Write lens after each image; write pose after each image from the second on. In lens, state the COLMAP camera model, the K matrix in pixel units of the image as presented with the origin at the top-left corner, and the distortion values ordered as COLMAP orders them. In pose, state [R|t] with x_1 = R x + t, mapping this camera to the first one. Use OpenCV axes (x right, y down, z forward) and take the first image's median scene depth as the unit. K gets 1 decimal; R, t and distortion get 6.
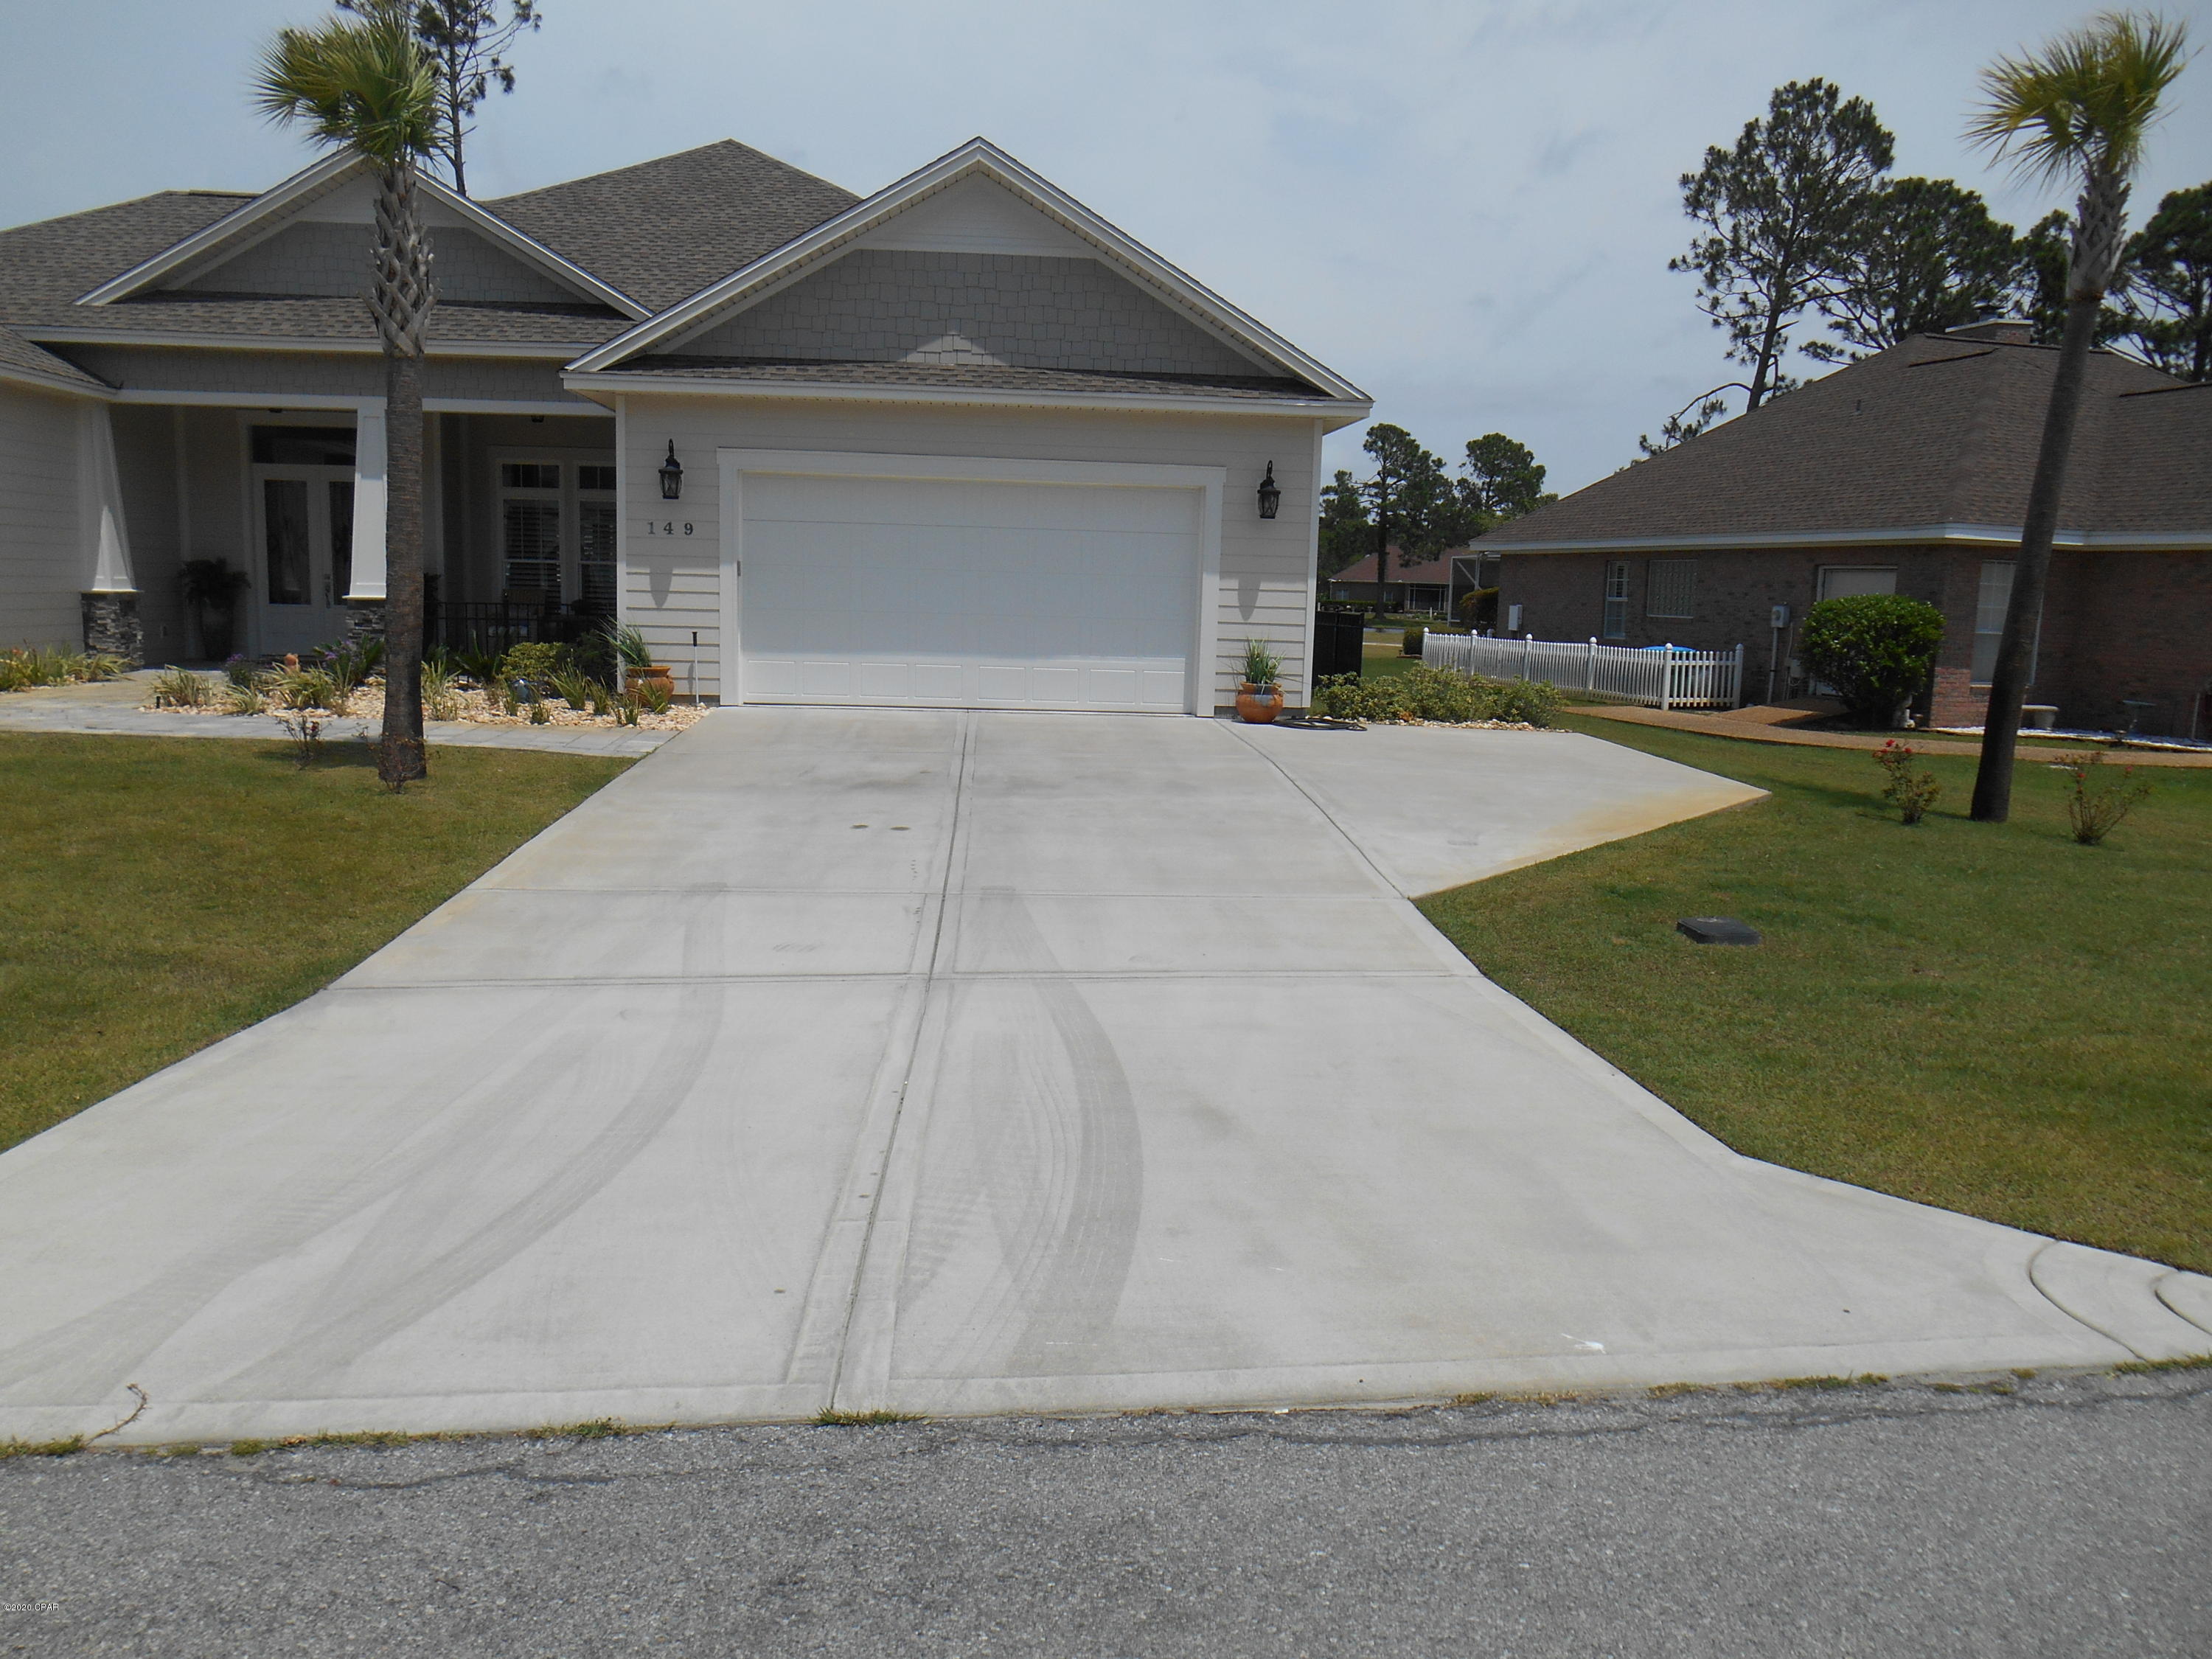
lens RADIAL K [[1689.0, 0, 1099.7], [0, 1689.0, 843.2], [0, 0, 1]] dist [-0.038989, 0.027791]
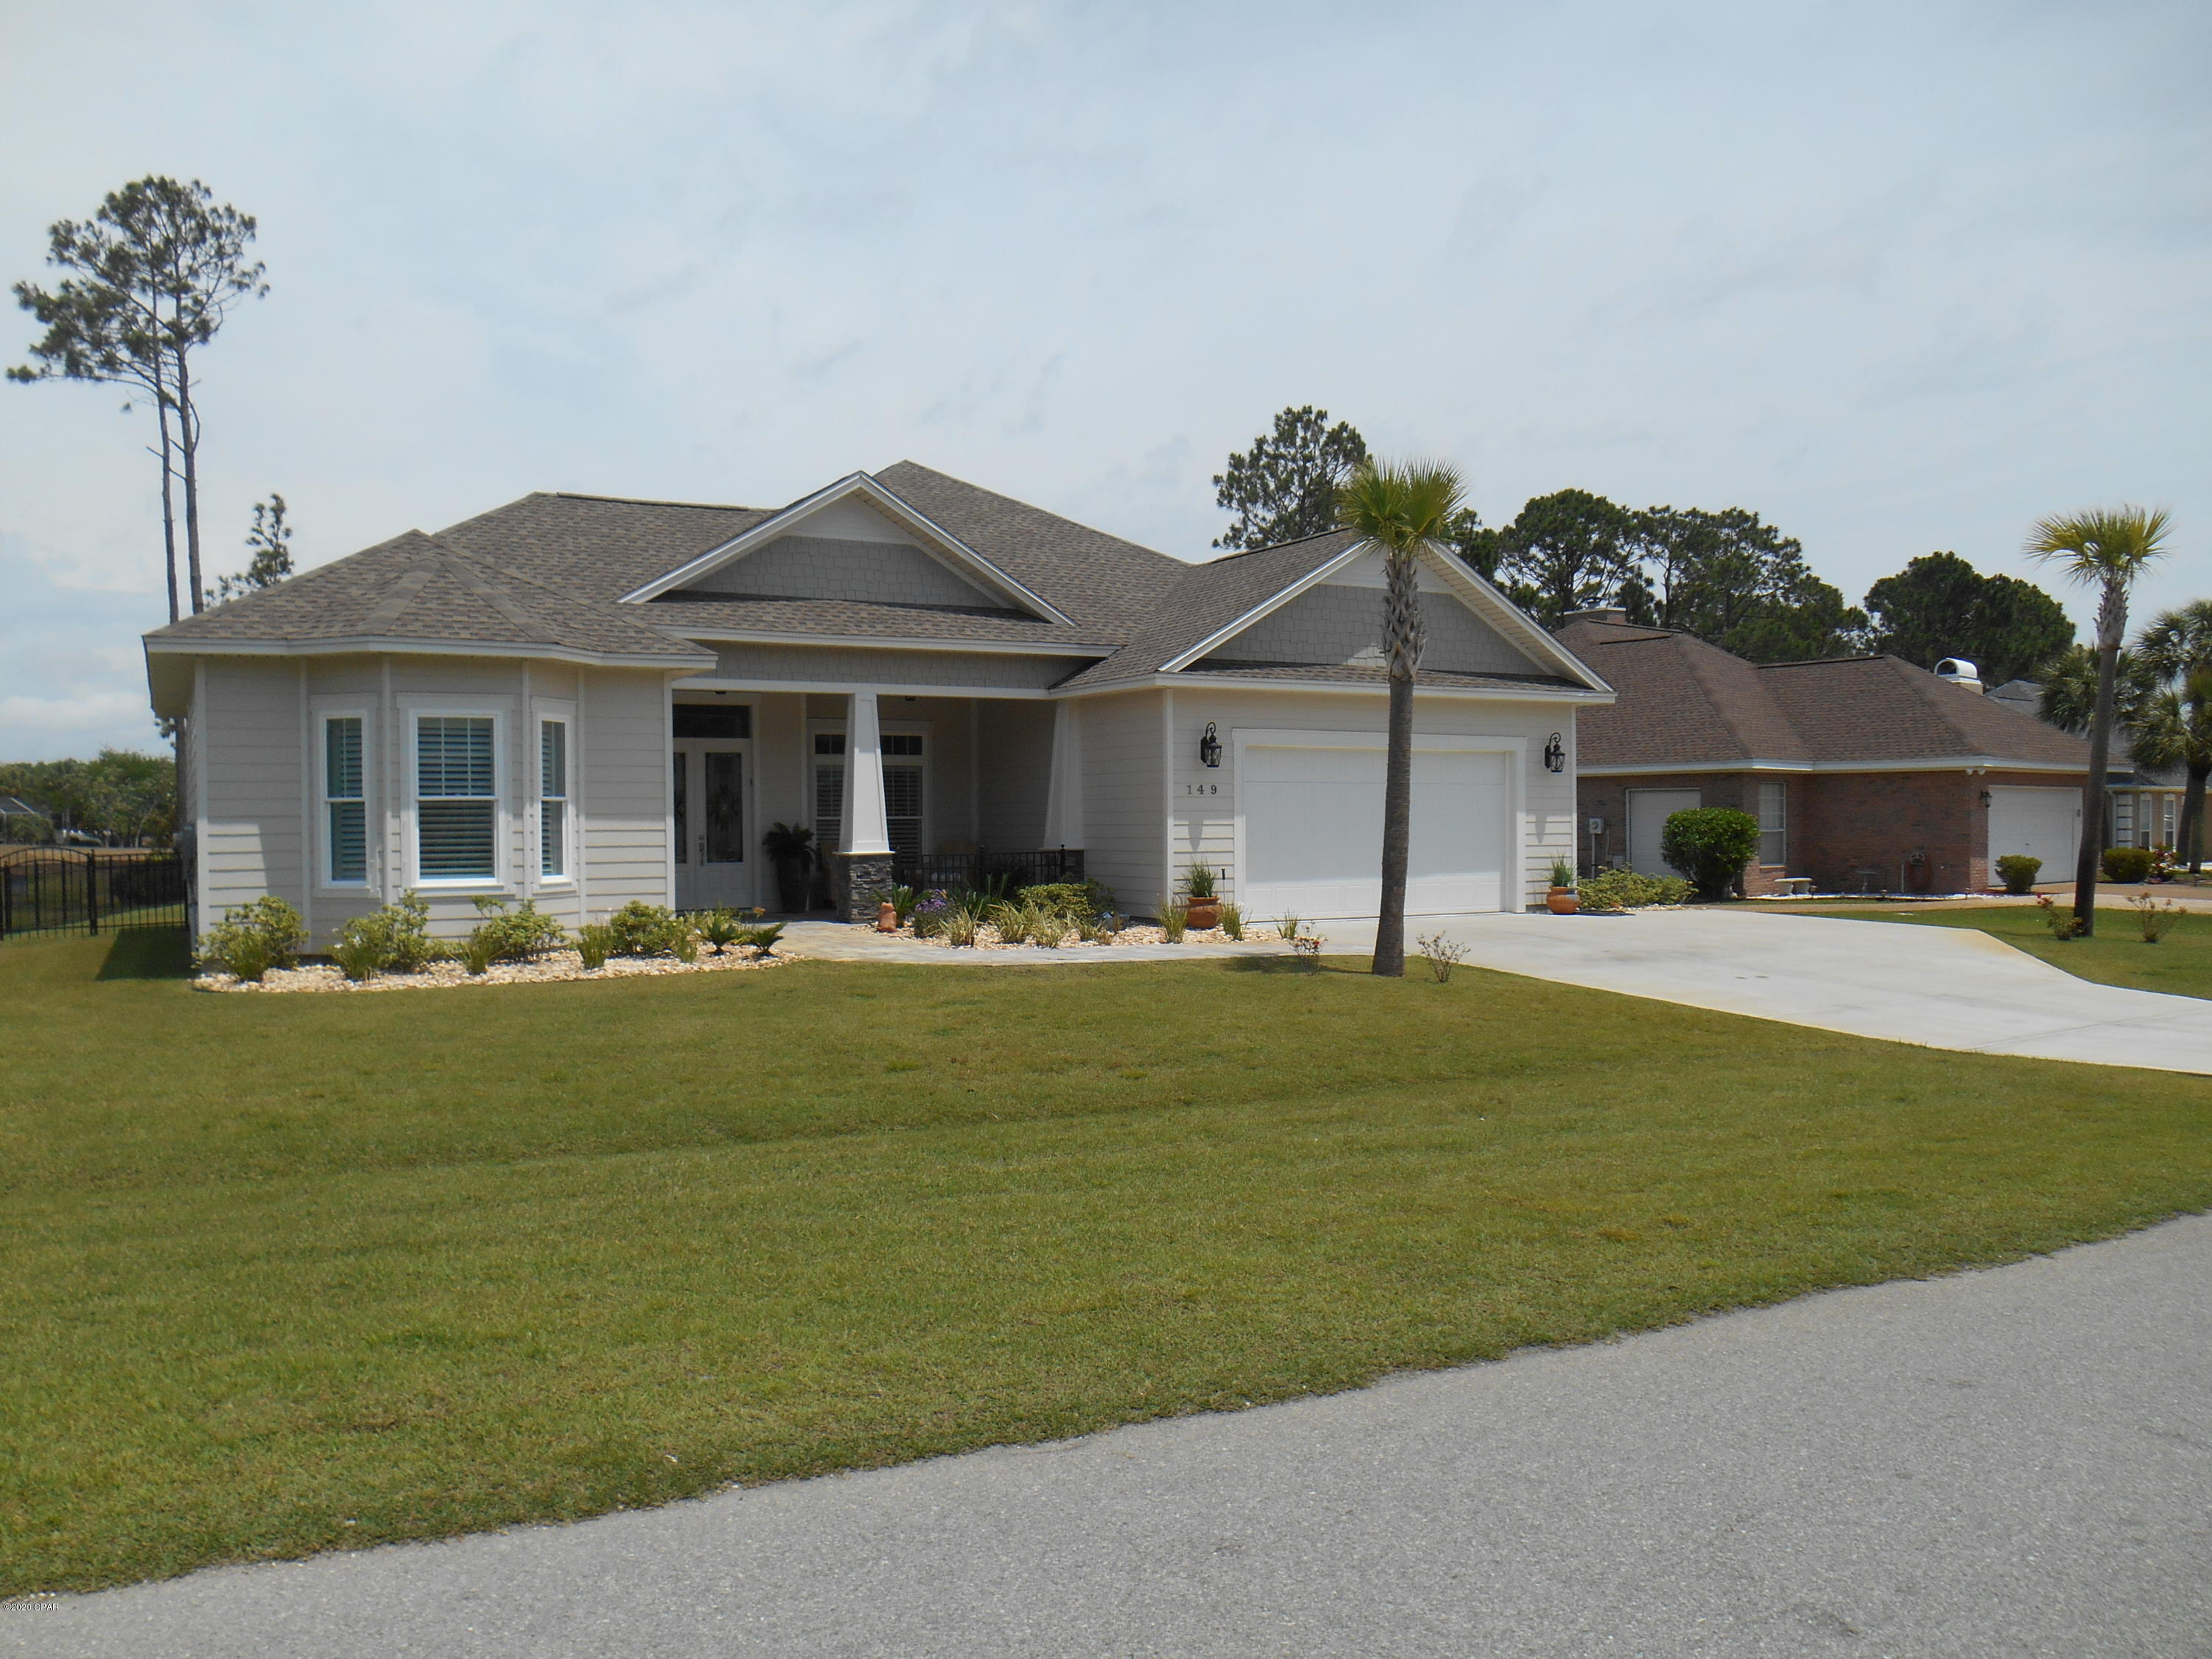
lens RADIAL K [[1689.0, 0, 1110.3], [0, 1689.0, 821.4], [0, 0, 1]] dist [-0.038989, 0.027791]
pose [[0.909995, -0.034053, 0.413218, -0.763310], [0.092674, 0.988113, -0.122658, -0.009514], [-0.404129, 0.149913, 0.902333, -0.121889]]
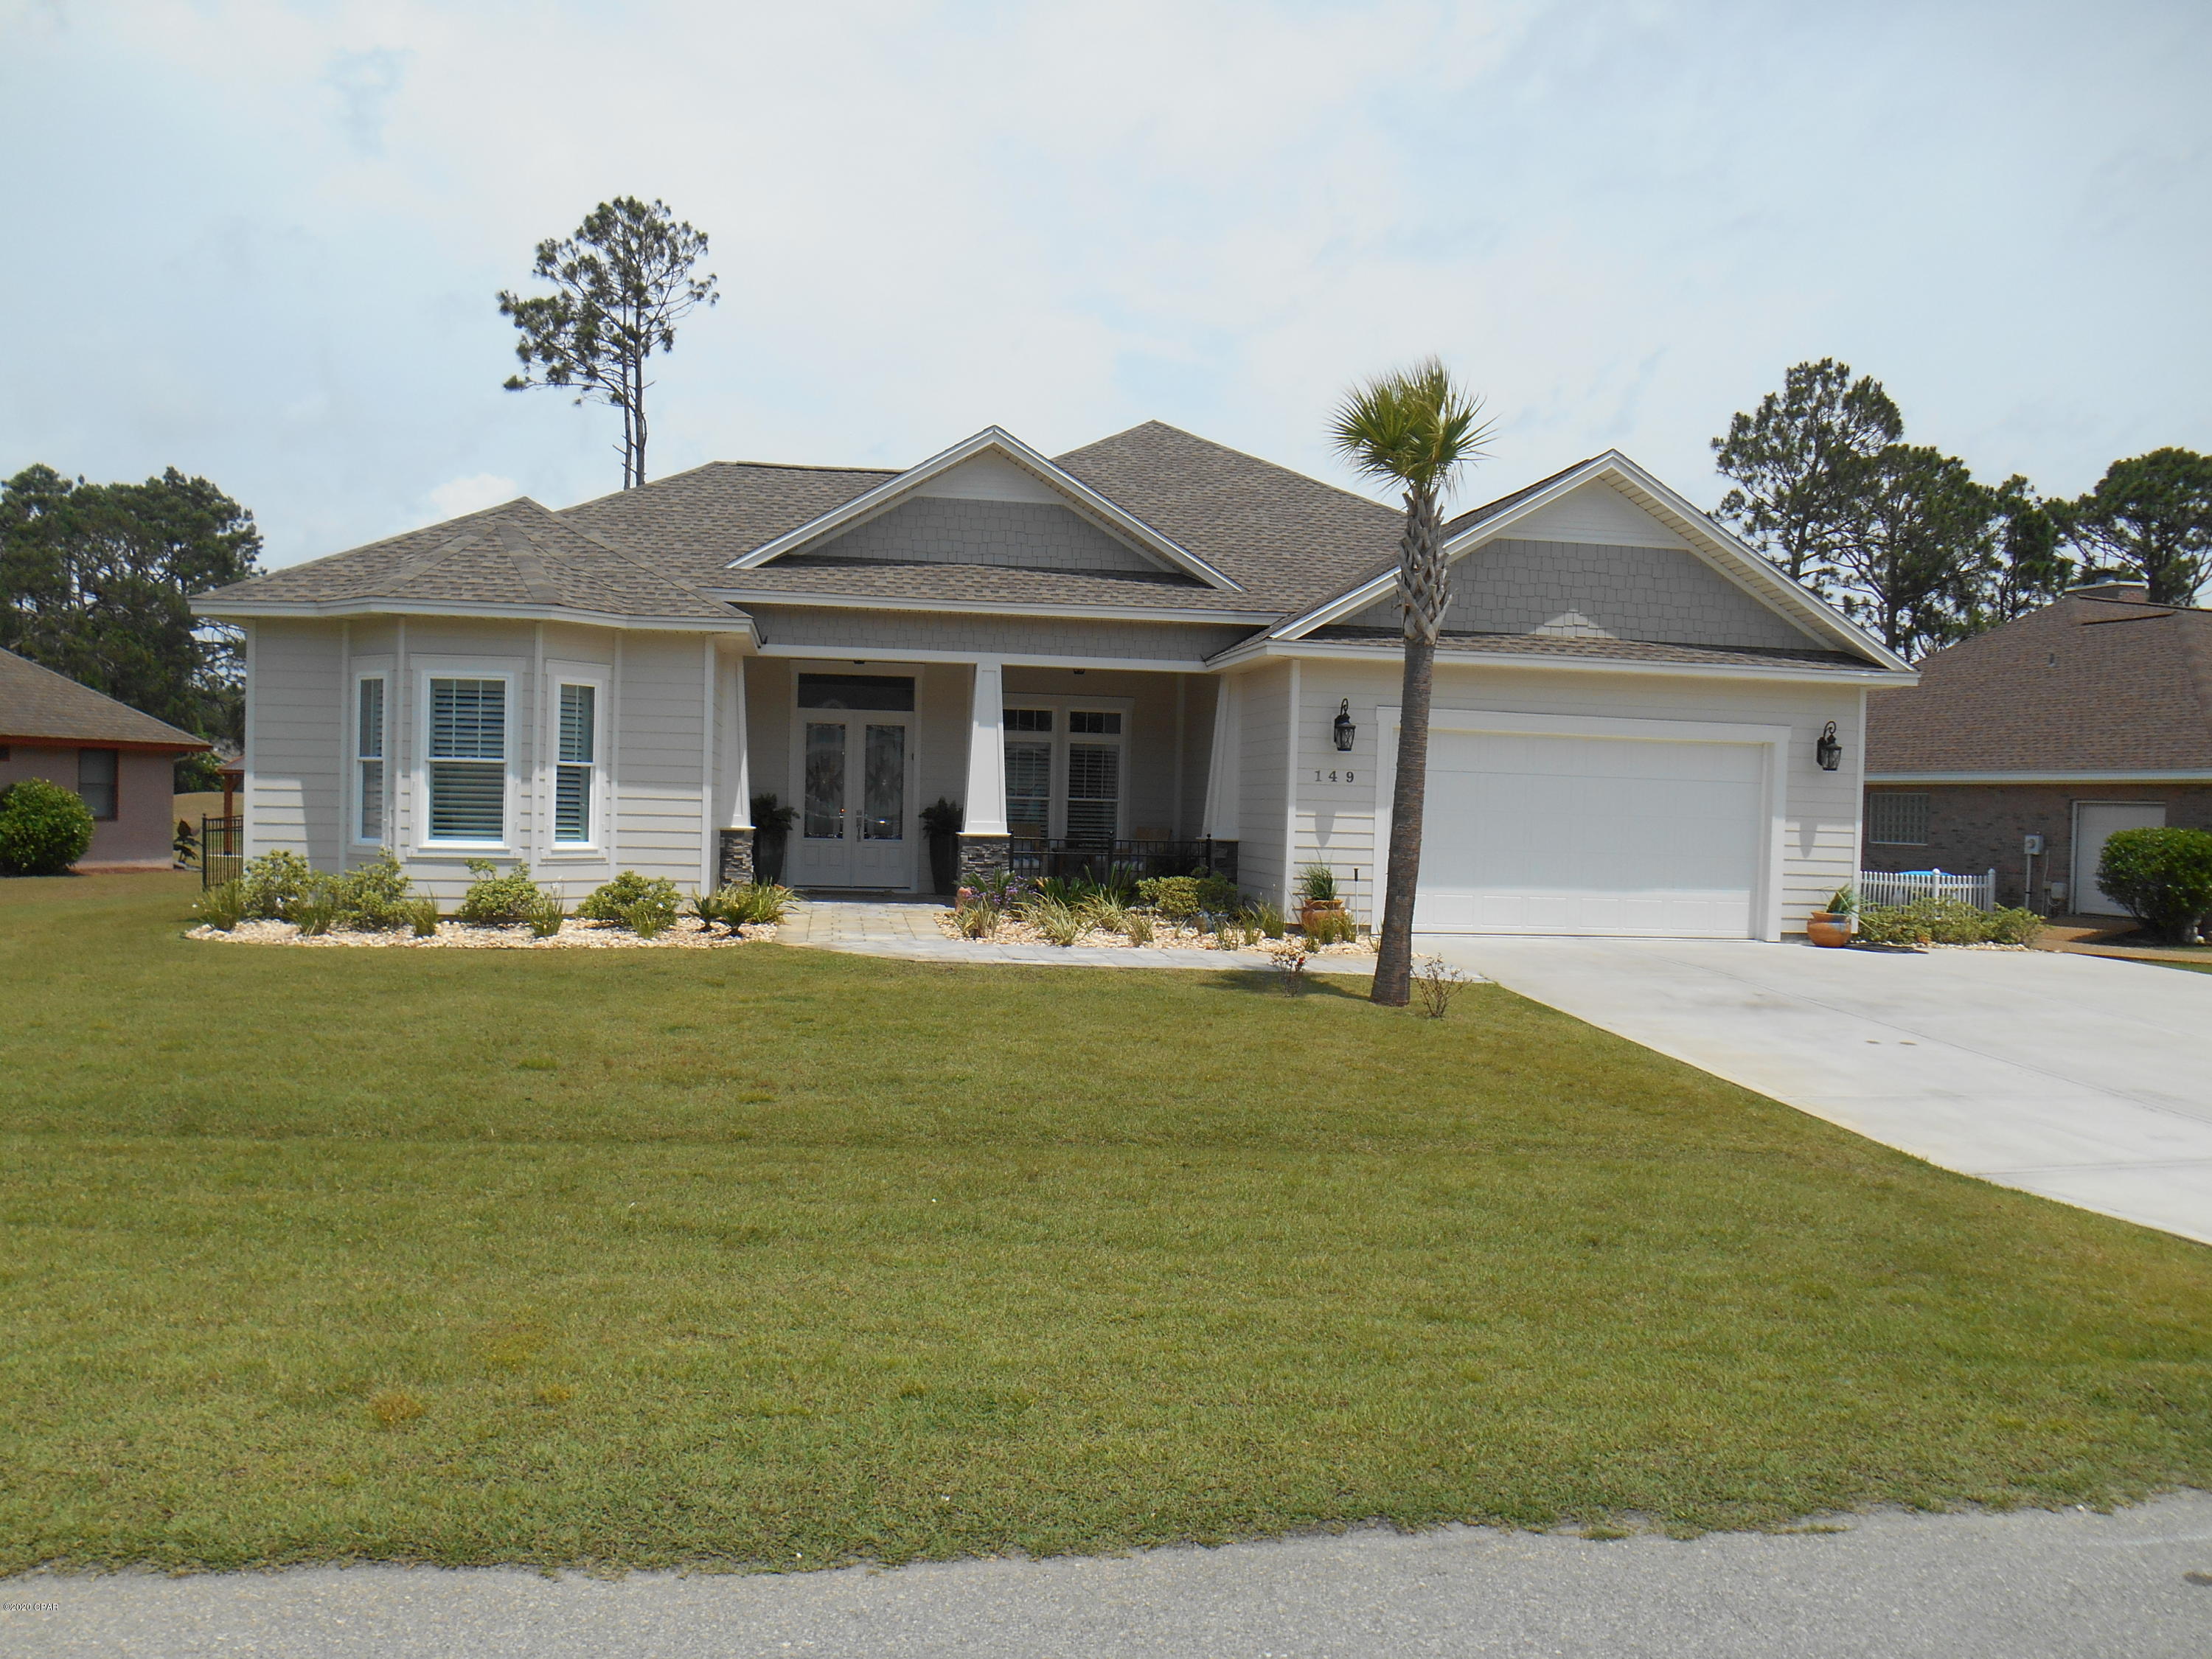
lens RADIAL K [[1689.0, 0, 1110.5], [0, 1689.0, 841.7], [0, 0, 1]] dist [-0.038989, 0.027791]
pose [[0.996262, -0.000553, 0.086384, -0.446961], [0.011439, 0.992018, -0.125574, -0.004500], [-0.085625, 0.126093, 0.988316, -0.081929]]
